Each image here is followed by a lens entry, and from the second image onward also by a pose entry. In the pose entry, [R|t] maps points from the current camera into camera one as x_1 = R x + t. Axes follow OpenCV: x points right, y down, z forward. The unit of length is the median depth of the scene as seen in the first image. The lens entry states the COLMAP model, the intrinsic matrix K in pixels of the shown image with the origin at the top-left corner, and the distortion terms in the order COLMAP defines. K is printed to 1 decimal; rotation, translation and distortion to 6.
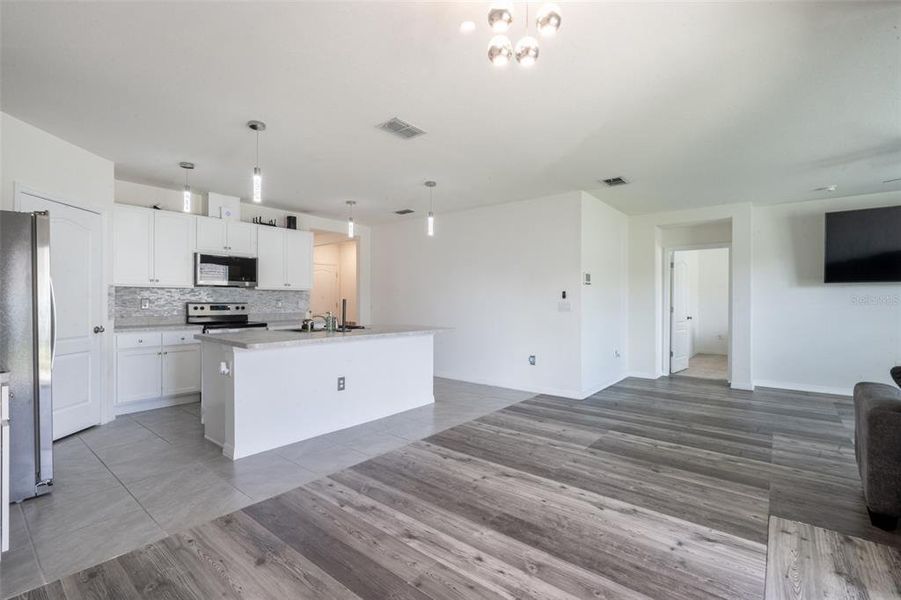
lens RADIAL K [[406.1, 0, 451.2], [0, 406.1, 301.8], [0, 0, 1]] dist [-0.007598, 0.003051]
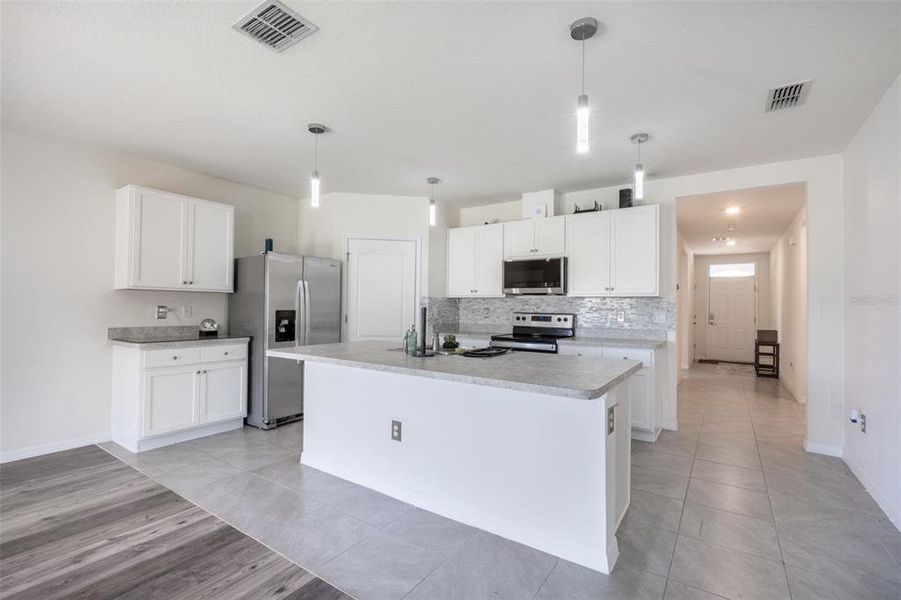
lens RADIAL K [[406.1, 0, 451.1], [0, 406.1, 302.2], [0, 0, 1]] dist [-0.007598, 0.003051]
pose [[0.085549, -0.015630, -0.996211, 0.339371], [-0.013353, 0.999769, -0.016833, -0.003801], [0.996244, 0.014742, 0.085321, 0.824702]]
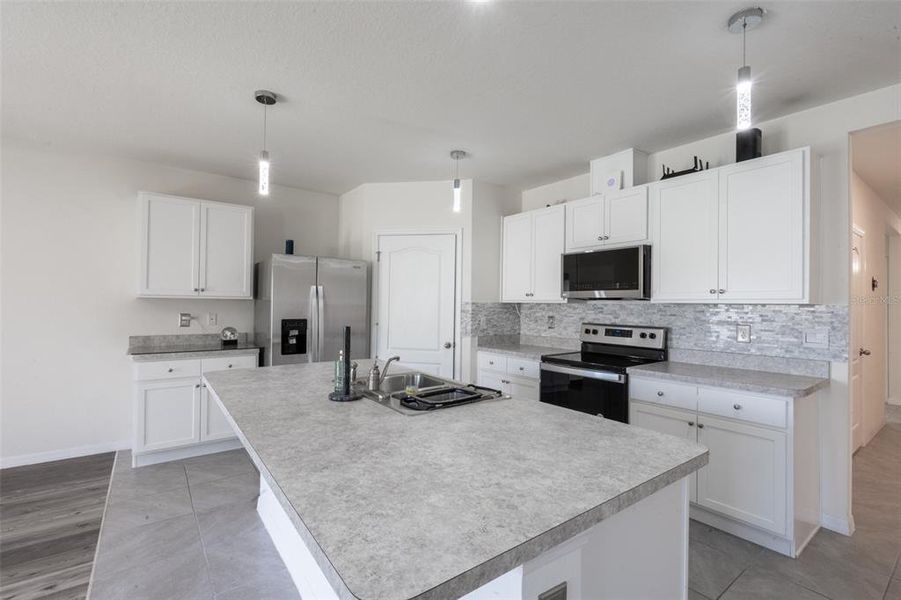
lens RADIAL K [[406.1, 0, 451.3], [0, 406.1, 302.0], [0, 0, 1]] dist [-0.007598, 0.003051]
pose [[-0.242291, -0.013267, -0.970113, 0.122368], [-0.015652, 0.999830, -0.009765, -0.026171], [0.970077, 0.012819, -0.242458, 1.020589]]
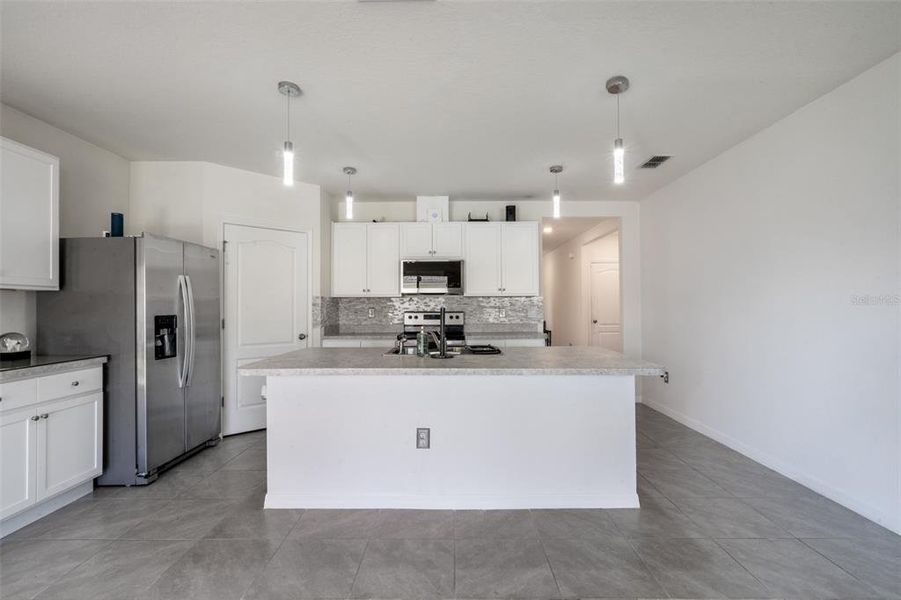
lens RADIAL K [[406.1, 0, 450.7], [0, 406.1, 302.4], [0, 0, 1]] dist [-0.007598, 0.003051]
pose [[0.625343, -0.015253, -0.780201, 0.214525], [0.005606, 0.999871, -0.015054, -0.004834], [0.780330, 0.005040, 0.625348, 0.500965]]
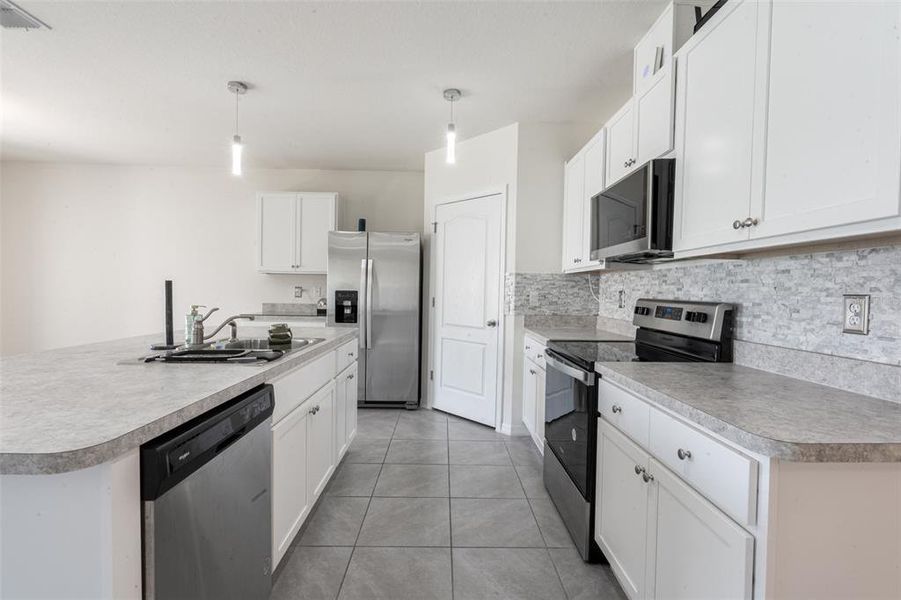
lens RADIAL K [[406.1, 0, 450.4], [0, 406.1, 303.6], [0, 0, 1]] dist [-0.007598, 0.003051]
pose [[-0.762359, 0.005077, -0.647135, -0.172405], [-0.022098, 0.999182, 0.033871, -0.003093], [0.646777, 0.040122, -0.761623, 1.318998]]
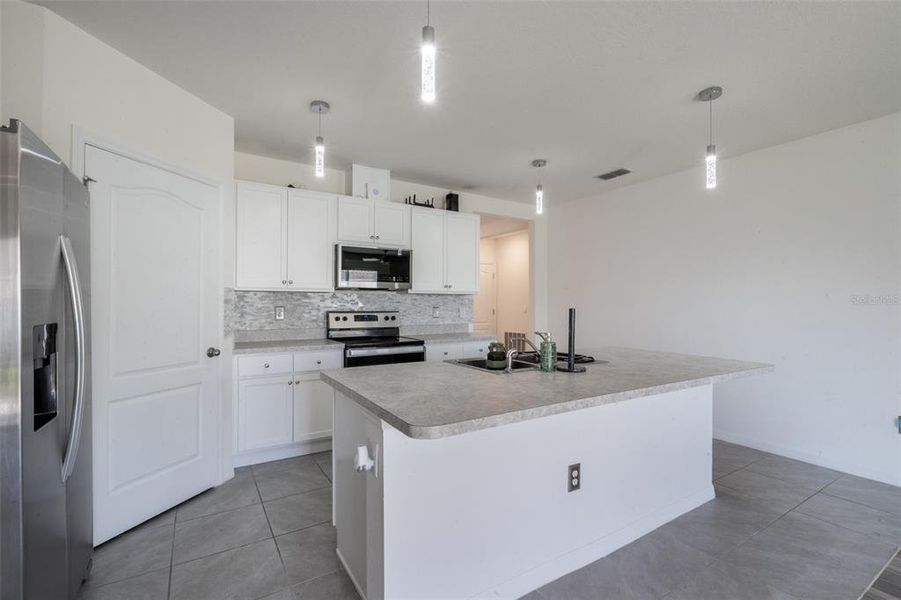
lens RADIAL K [[406.1, 0, 449.9], [0, 406.1, 302.5], [0, 0, 1]] dist [-0.007598, 0.003051]
pose [[0.946821, -0.003527, -0.321742, -0.203646], [0.000974, 0.999967, -0.008098, -0.008735], [0.321760, 0.007354, 0.946793, 0.378745]]
